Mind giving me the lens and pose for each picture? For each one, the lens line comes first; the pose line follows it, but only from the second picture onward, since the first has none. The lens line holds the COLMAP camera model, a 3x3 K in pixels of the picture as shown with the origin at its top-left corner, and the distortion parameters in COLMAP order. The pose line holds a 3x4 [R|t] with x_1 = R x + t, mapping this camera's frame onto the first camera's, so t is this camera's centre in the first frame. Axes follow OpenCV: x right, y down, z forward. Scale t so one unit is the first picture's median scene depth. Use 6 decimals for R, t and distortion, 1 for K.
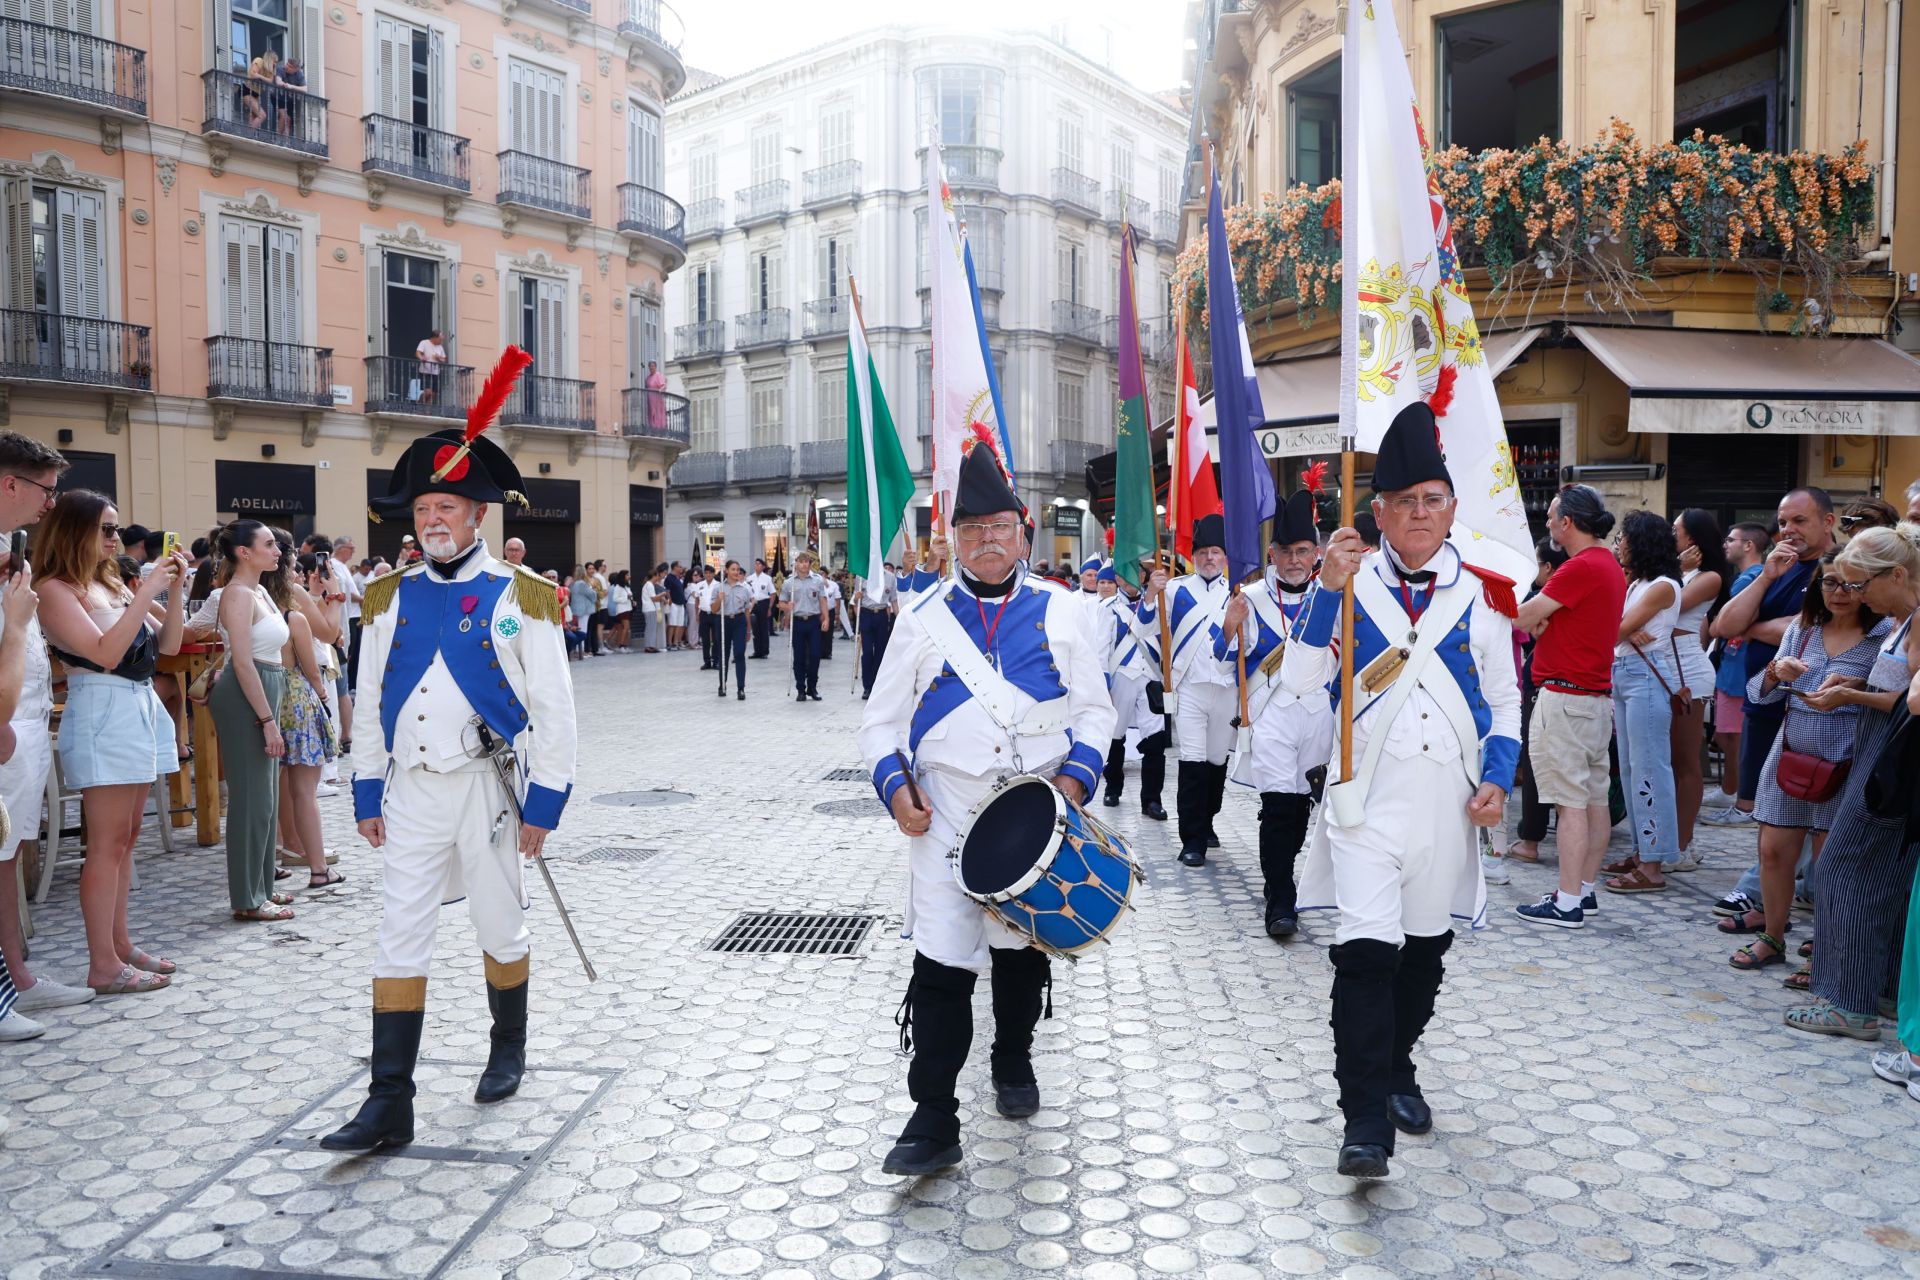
lens RADIAL K [[1286.6, 0, 960.0], [0, 1286.6, 640.0], [0, 0, 1]] dist [-0.040003, 0.003703]
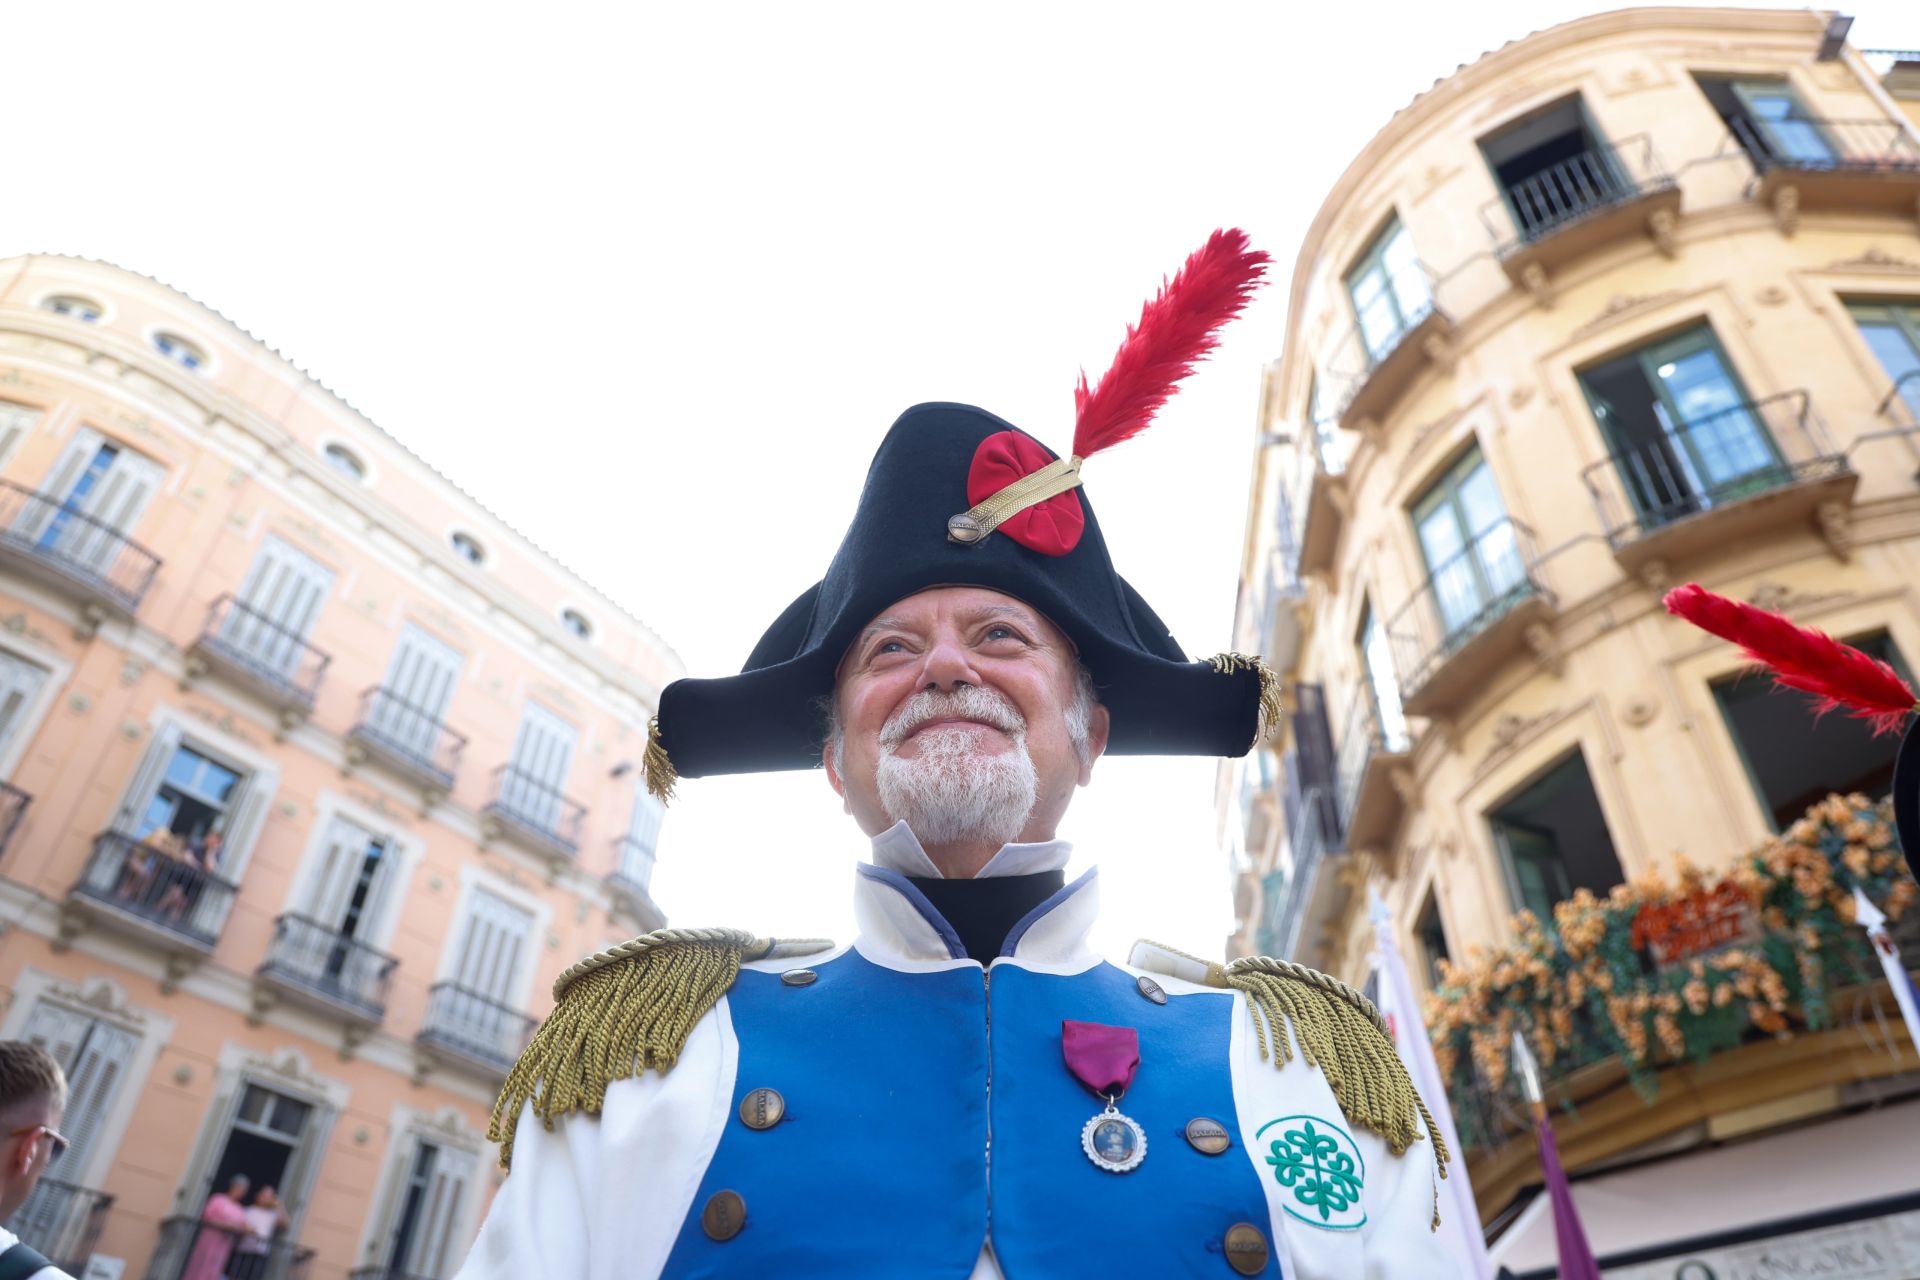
lens RADIAL K [[1286.6, 0, 960.0], [0, 1286.6, 640.0], [0, 0, 1]] dist [-0.040003, 0.003703]
pose [[0.999066, 0.034887, 0.025486, -0.052585], [-0.008536, 0.737655, -0.675123, 0.006159], [-0.042352, 0.674275, 0.737264, 0.235017]]
